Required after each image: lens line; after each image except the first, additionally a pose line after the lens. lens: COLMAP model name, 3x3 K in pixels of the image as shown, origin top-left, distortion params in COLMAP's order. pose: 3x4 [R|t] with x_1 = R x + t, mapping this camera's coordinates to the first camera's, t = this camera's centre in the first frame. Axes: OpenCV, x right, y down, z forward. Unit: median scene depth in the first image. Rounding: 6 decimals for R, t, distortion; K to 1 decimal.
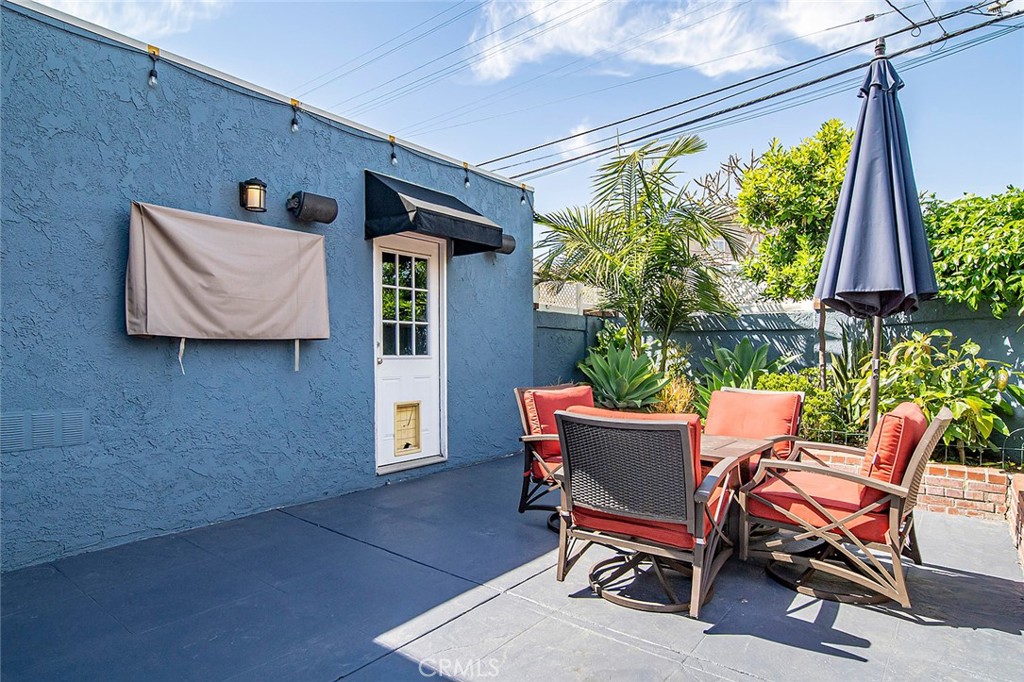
lens RADIAL K [[551.7, 0, 512.6], [0, 551.7, 342.7], [0, 0, 1]] dist [0.022071, -0.004735]
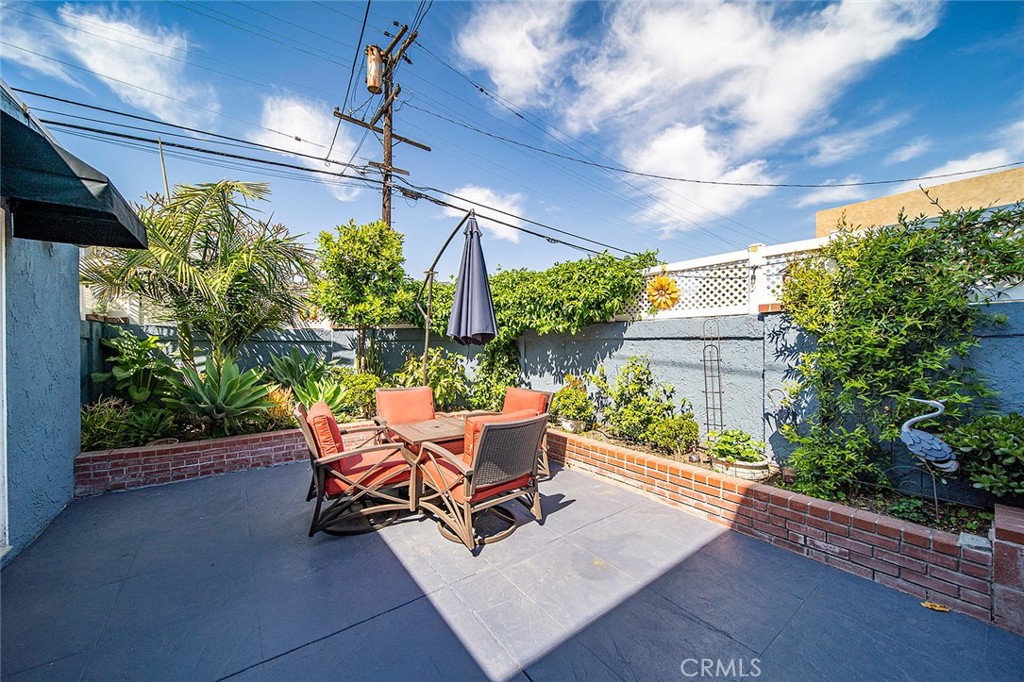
lens RADIAL K [[355.9, 0, 513.4], [0, 355.9, 343.1], [0, 0, 1]] dist [0.001530, -0.000204]
pose [[0.295638, 0.003926, 0.955292, -0.285788], [-0.010831, 0.999941, -0.000758, -0.029552], [-0.955239, -0.010123, 0.295663, 0.261461]]
